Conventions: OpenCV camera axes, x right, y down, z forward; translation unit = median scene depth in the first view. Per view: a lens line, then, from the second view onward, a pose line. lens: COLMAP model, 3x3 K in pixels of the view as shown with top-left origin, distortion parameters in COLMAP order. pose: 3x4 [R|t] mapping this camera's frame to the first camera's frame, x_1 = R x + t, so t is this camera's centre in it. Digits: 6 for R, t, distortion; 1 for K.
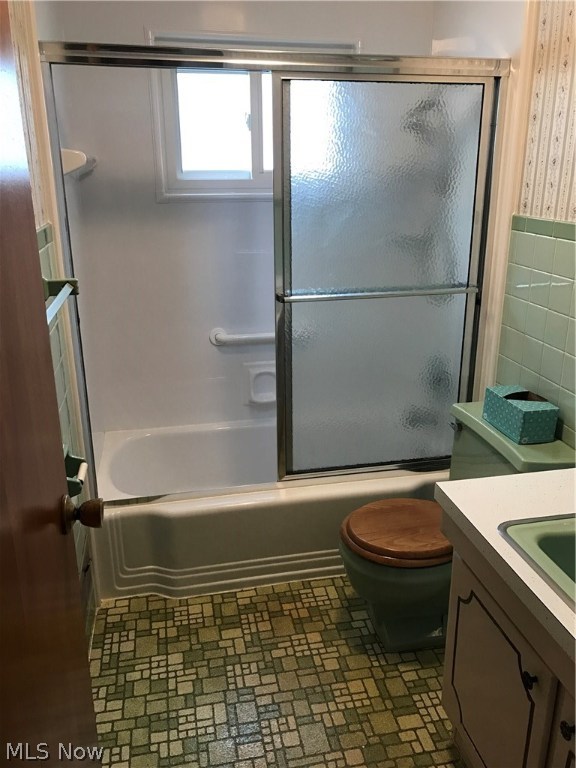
lens RADIAL K [[633.1, 0, 289.2], [0, 633.1, 383.6], [0, 0, 1]] dist [0.000171, 0.008831]
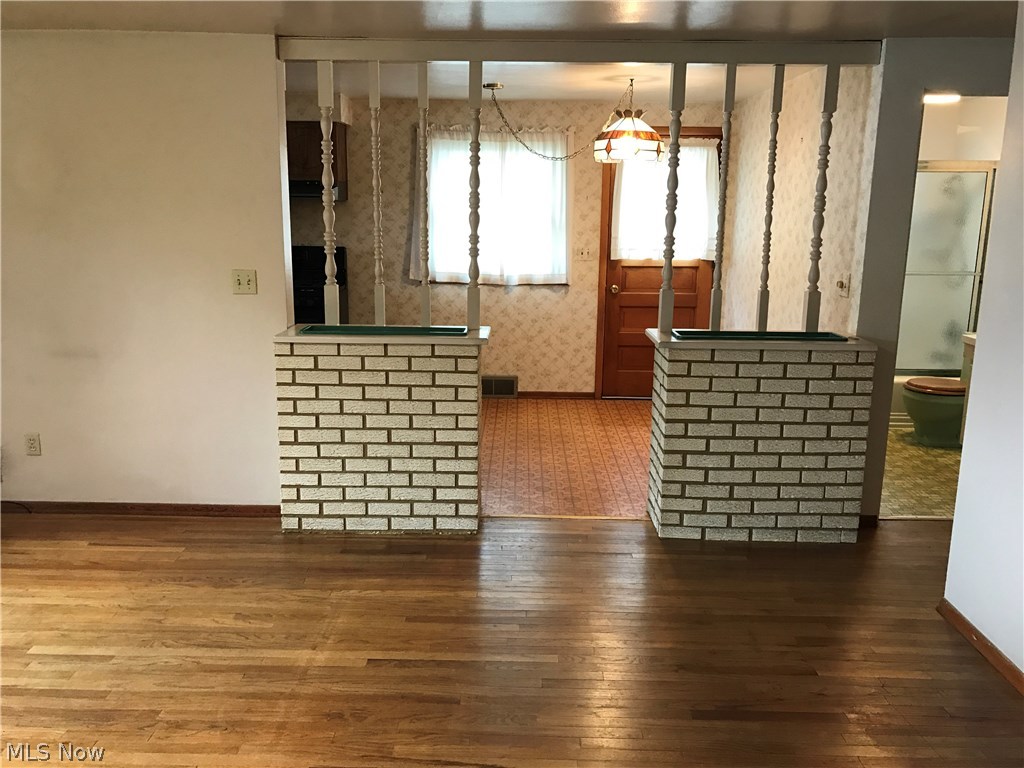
lens RADIAL K [[844.1, 0, 512.4], [0, 844.1, 381.8], [0, 0, 1]] dist [0.000171, 0.008831]
pose [[0.975786, 0.060676, -0.210144, -0.533200], [-0.084273, 0.990872, -0.105217, 0.569057], [0.201842, 0.120379, 0.971992, -1.746416]]
